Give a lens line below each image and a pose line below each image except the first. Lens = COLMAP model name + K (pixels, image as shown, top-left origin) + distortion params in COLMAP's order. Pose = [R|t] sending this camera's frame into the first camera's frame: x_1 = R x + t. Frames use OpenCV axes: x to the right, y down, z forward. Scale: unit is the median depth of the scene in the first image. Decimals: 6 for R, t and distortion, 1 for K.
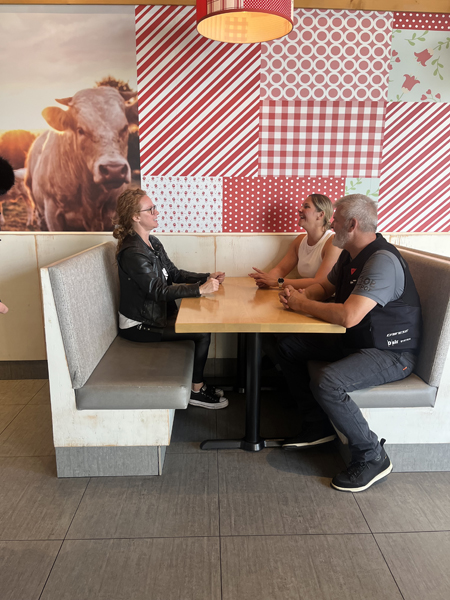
lens RADIAL K [[463.5, 0, 224.9], [0, 463.5, 303.6], [0, 0, 1]] dist [0.083377, -0.083806]
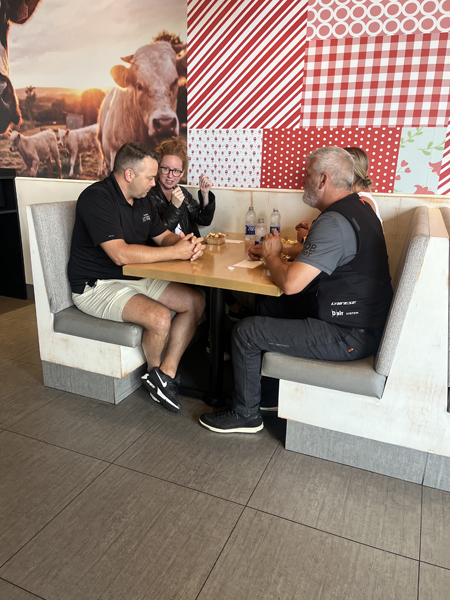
lens RADIAL K [[463.5, 0, 221.9], [0, 463.5, 298.3], [0, 0, 1]] dist [0.083377, -0.083806]
pose [[0.902954, 0.135076, -0.407955, 0.365399], [-0.111840, 0.990468, 0.080407, 0.004437], [0.414928, -0.026979, 0.909454, 0.086628]]
